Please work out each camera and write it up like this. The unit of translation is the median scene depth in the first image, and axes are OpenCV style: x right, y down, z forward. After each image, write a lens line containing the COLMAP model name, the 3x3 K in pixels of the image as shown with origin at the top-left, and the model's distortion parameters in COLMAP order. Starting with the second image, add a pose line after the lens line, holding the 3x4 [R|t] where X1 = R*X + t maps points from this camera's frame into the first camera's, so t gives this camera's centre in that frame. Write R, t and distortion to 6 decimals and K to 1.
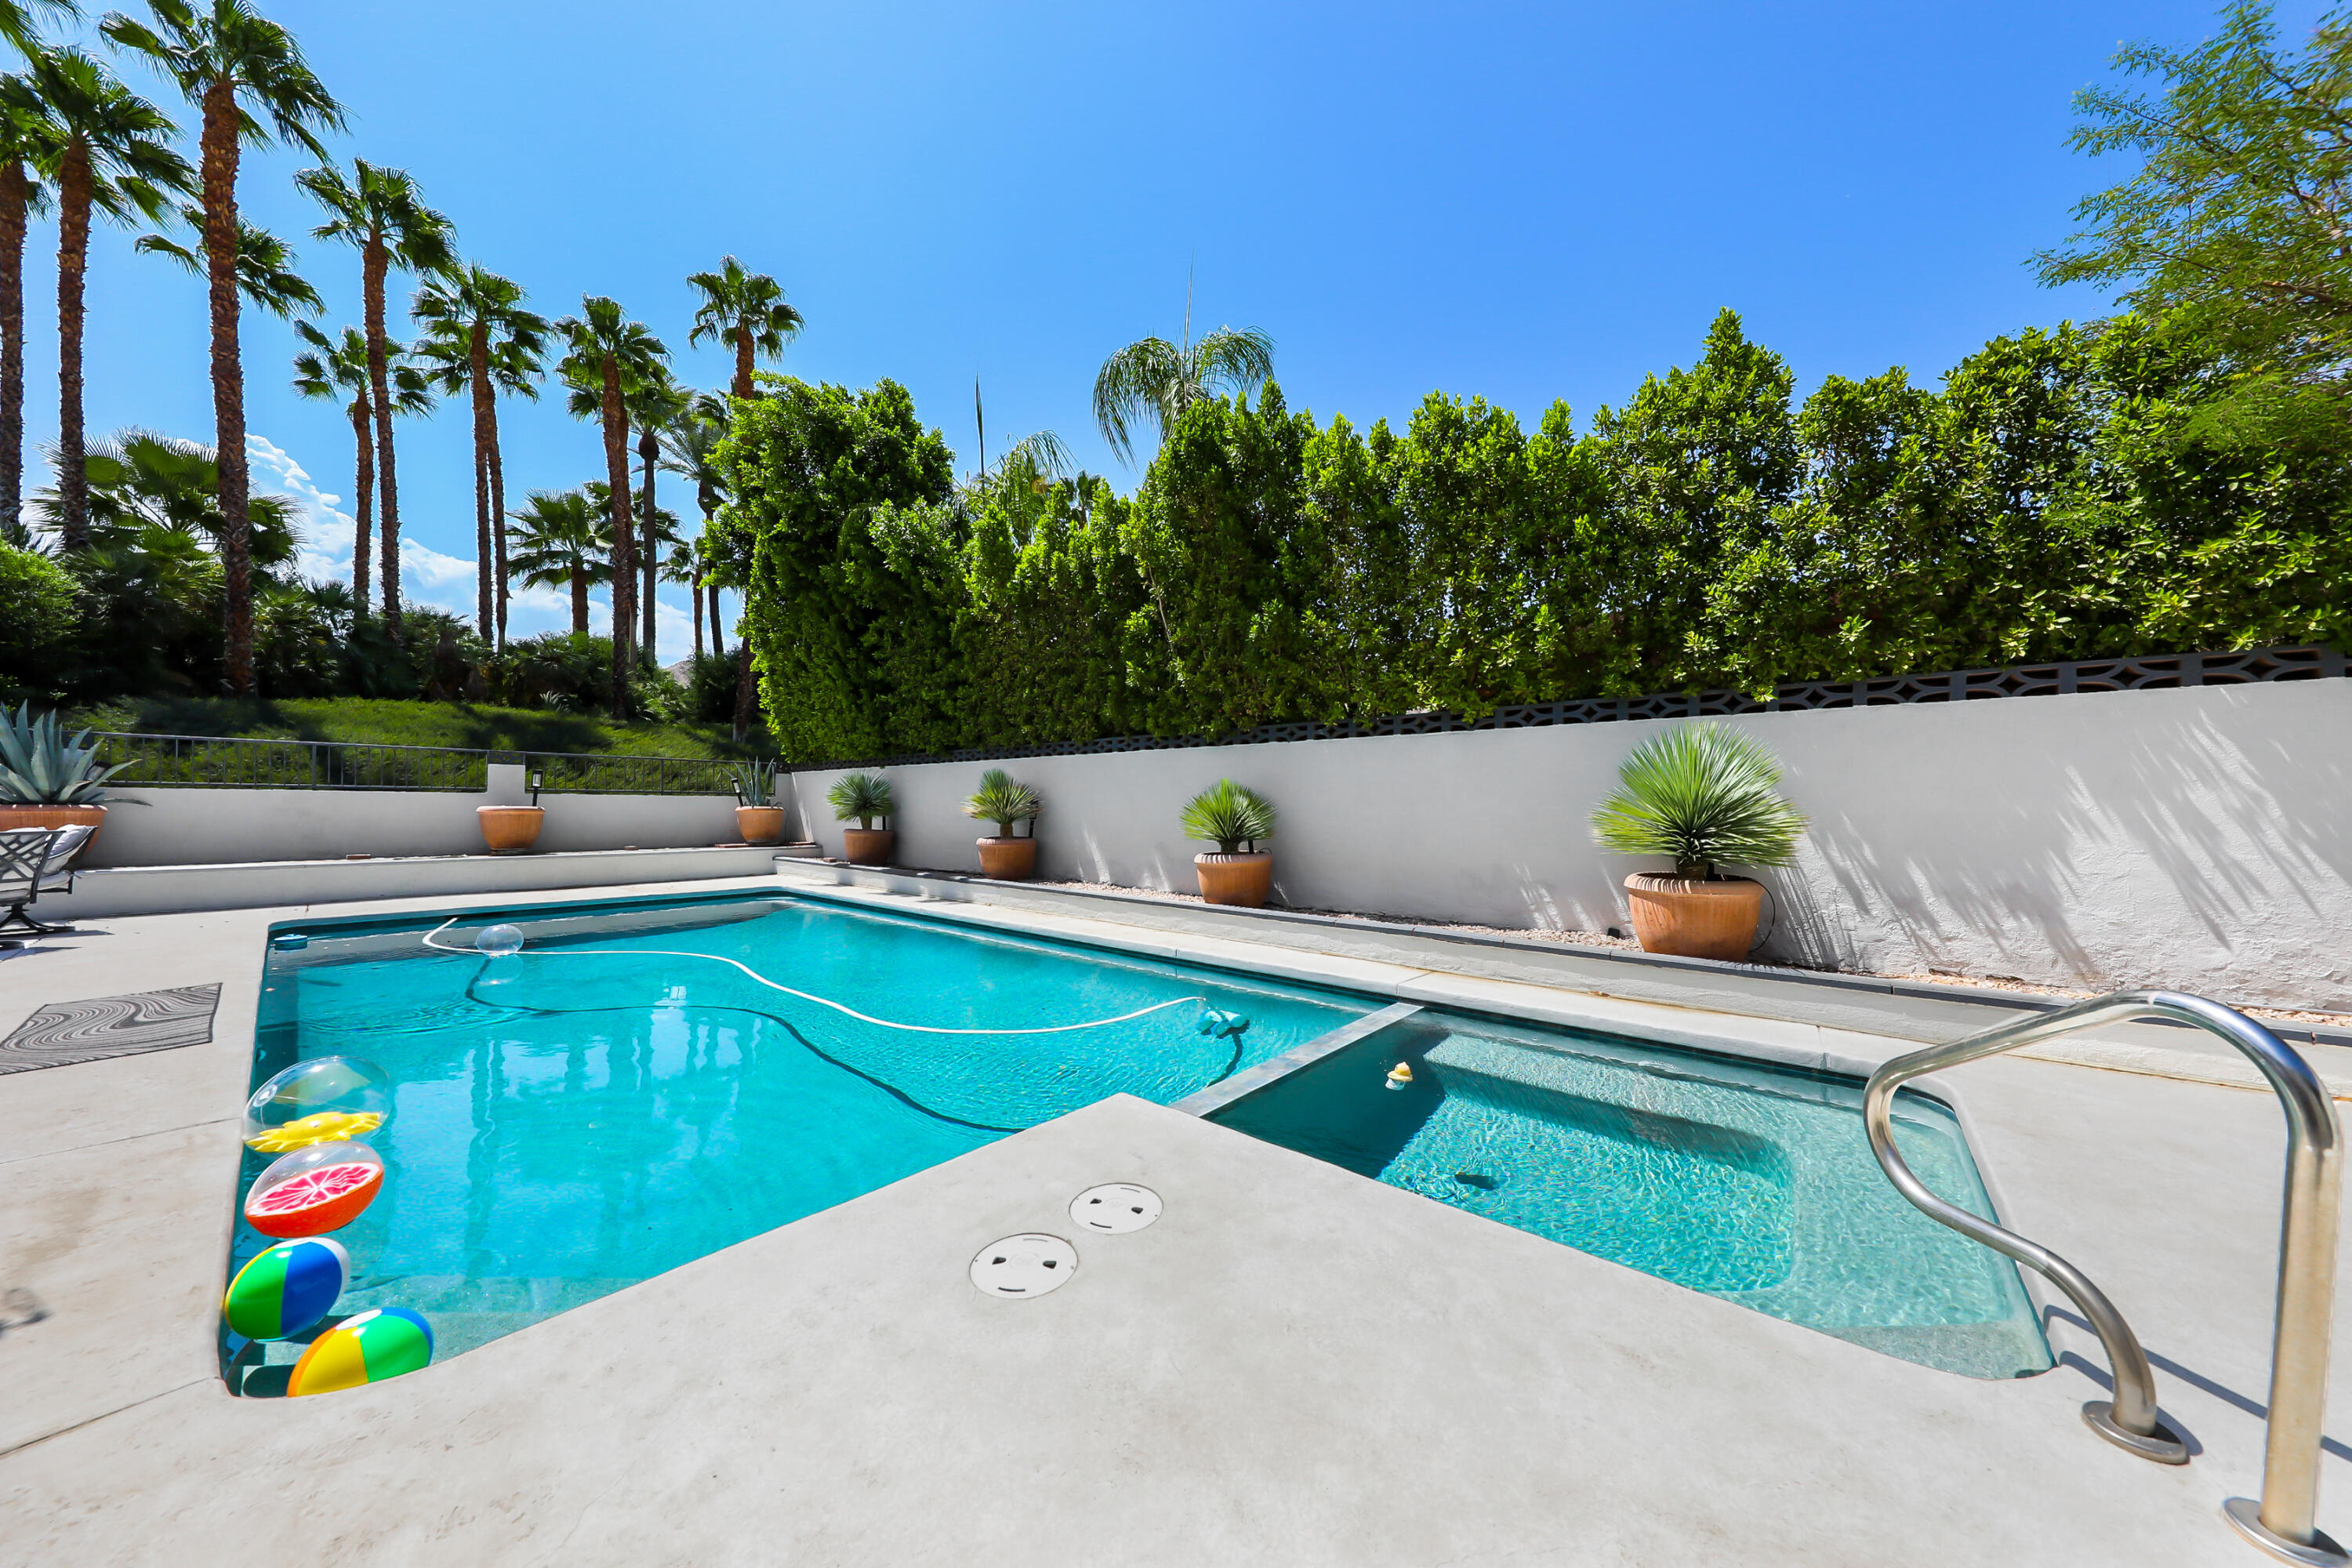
lens RADIAL K [[756.0, 0, 1171.2], [0, 756.0, 797.0], [0, 0, 1]] dist [-0.009153, -0.000362]
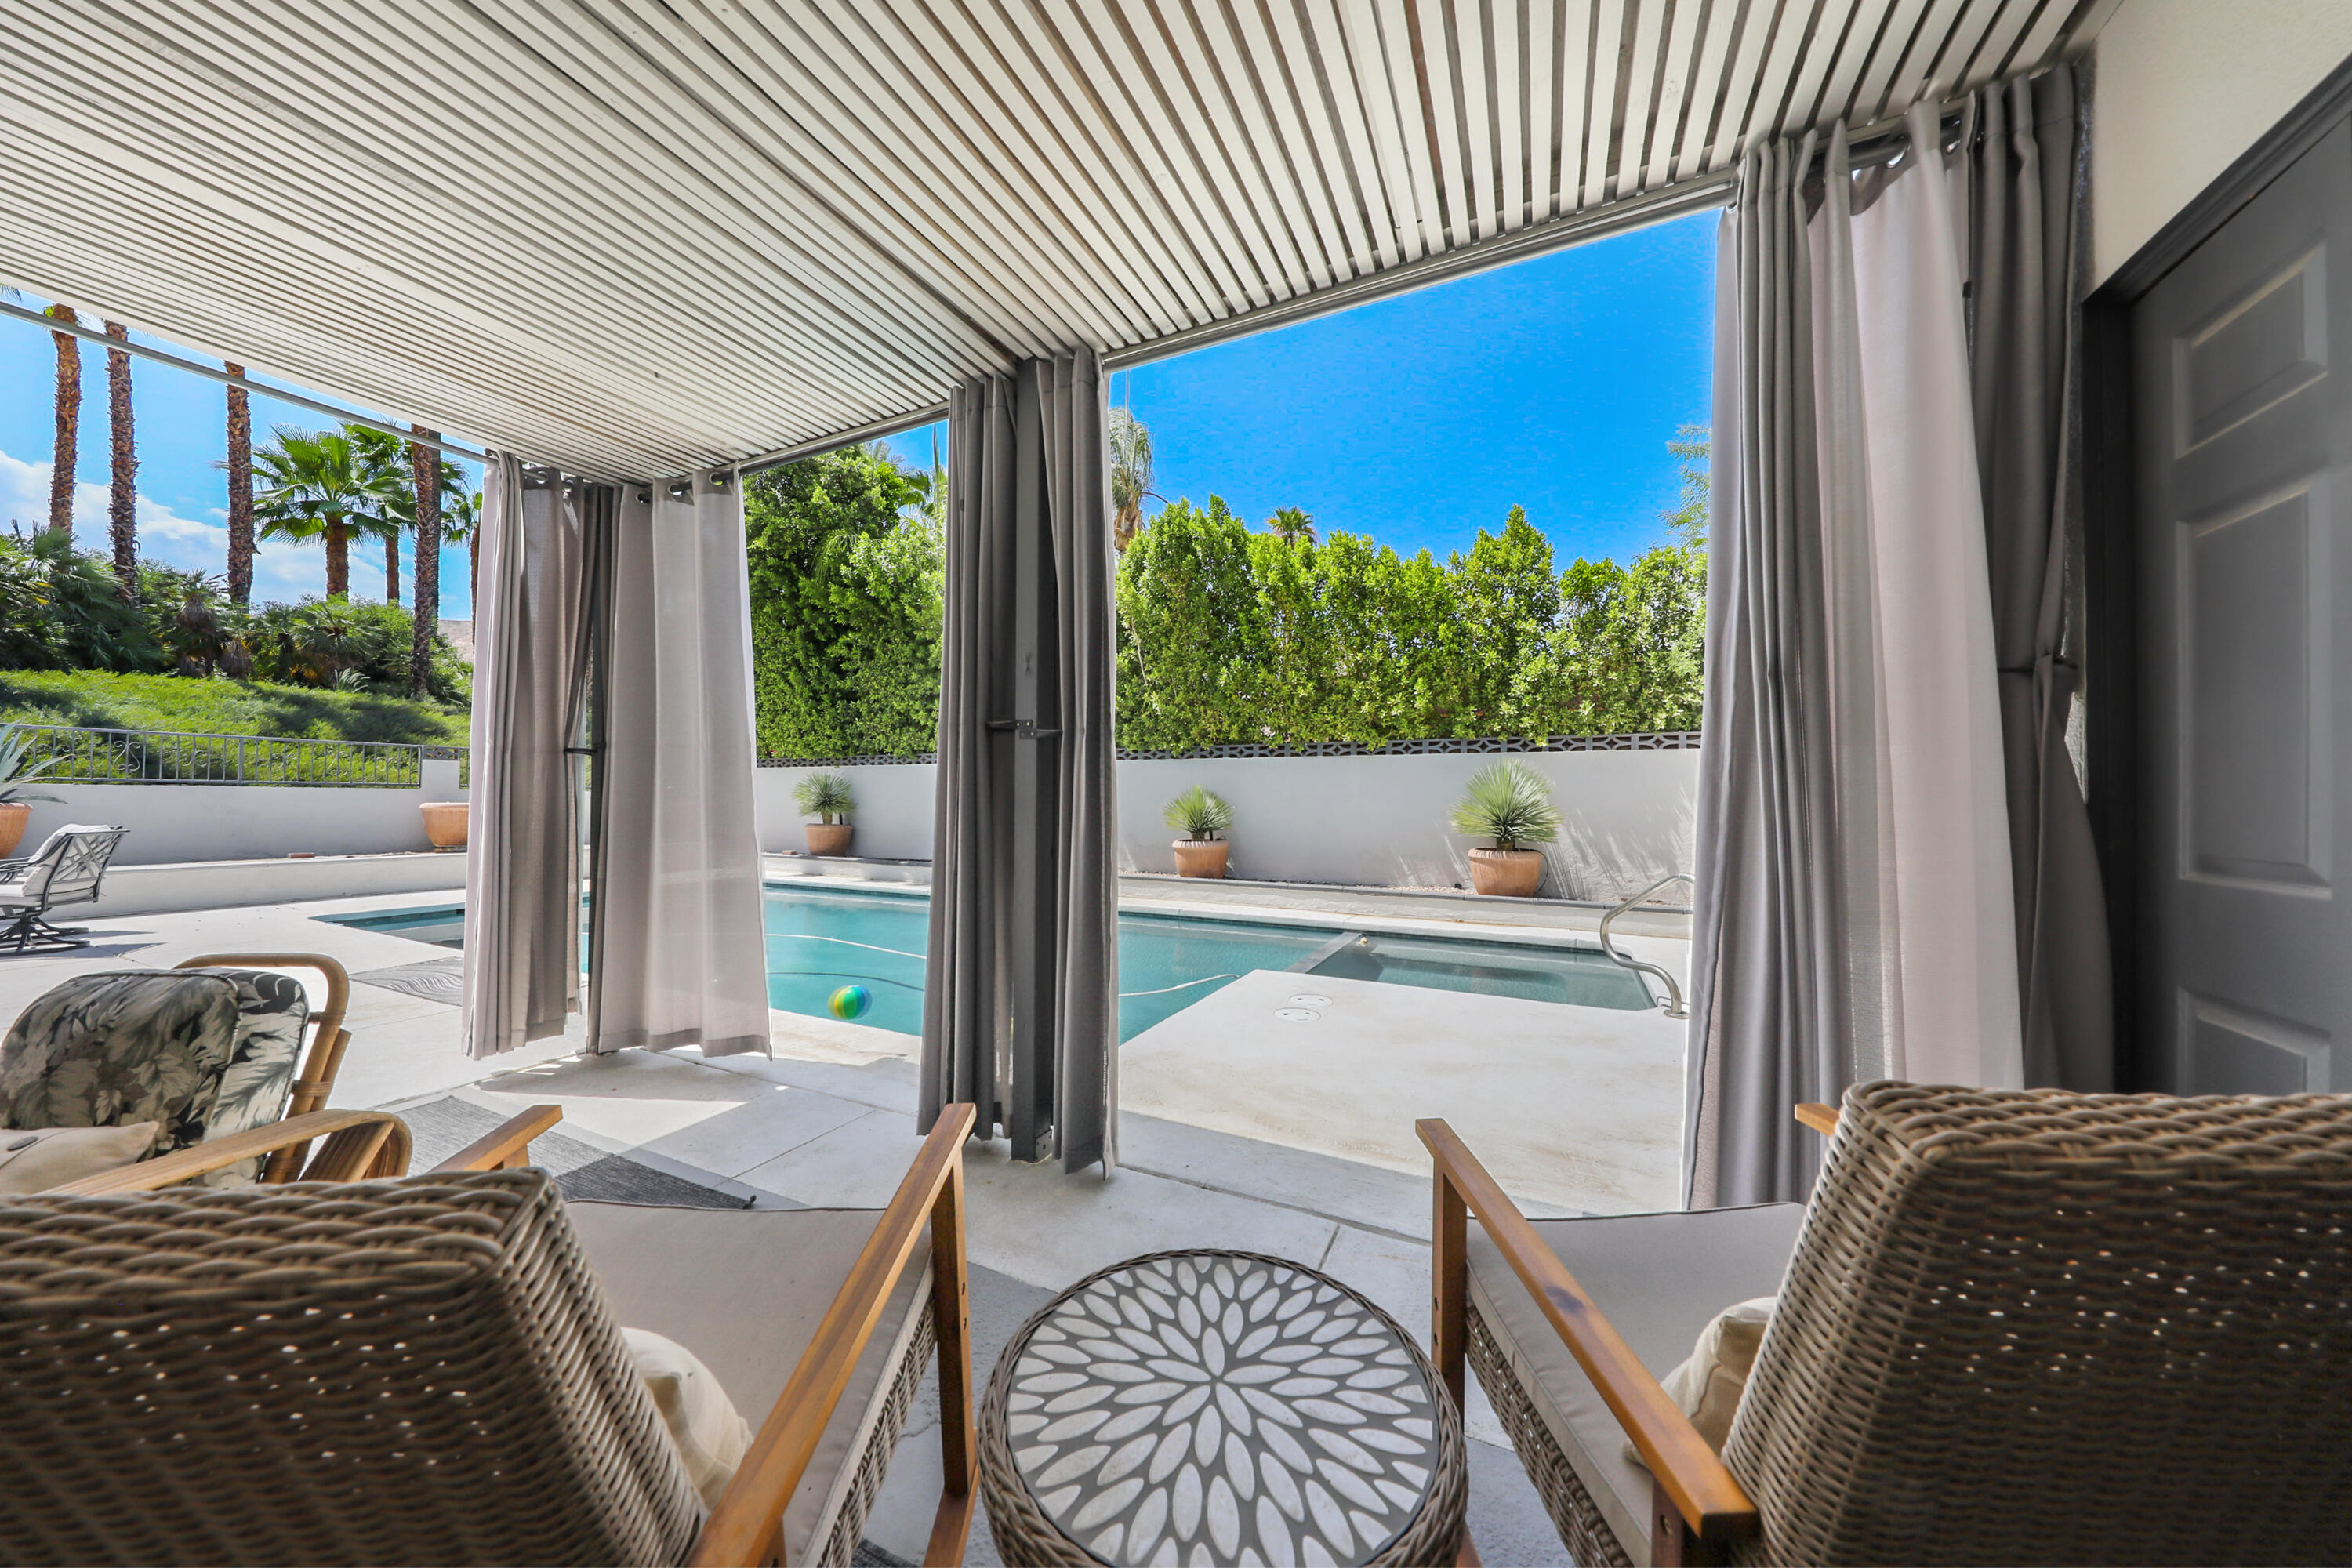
lens RADIAL K [[756.0, 0, 1184.3], [0, 756.0, 783.7], [0, 0, 1]] dist [-0.009153, -0.000362]
pose [[0.967350, 0.006791, 0.253353, -0.359254], [-0.005548, 0.999969, -0.005620, -0.023189], [-0.253383, 0.004031, 0.967358, -0.377041]]
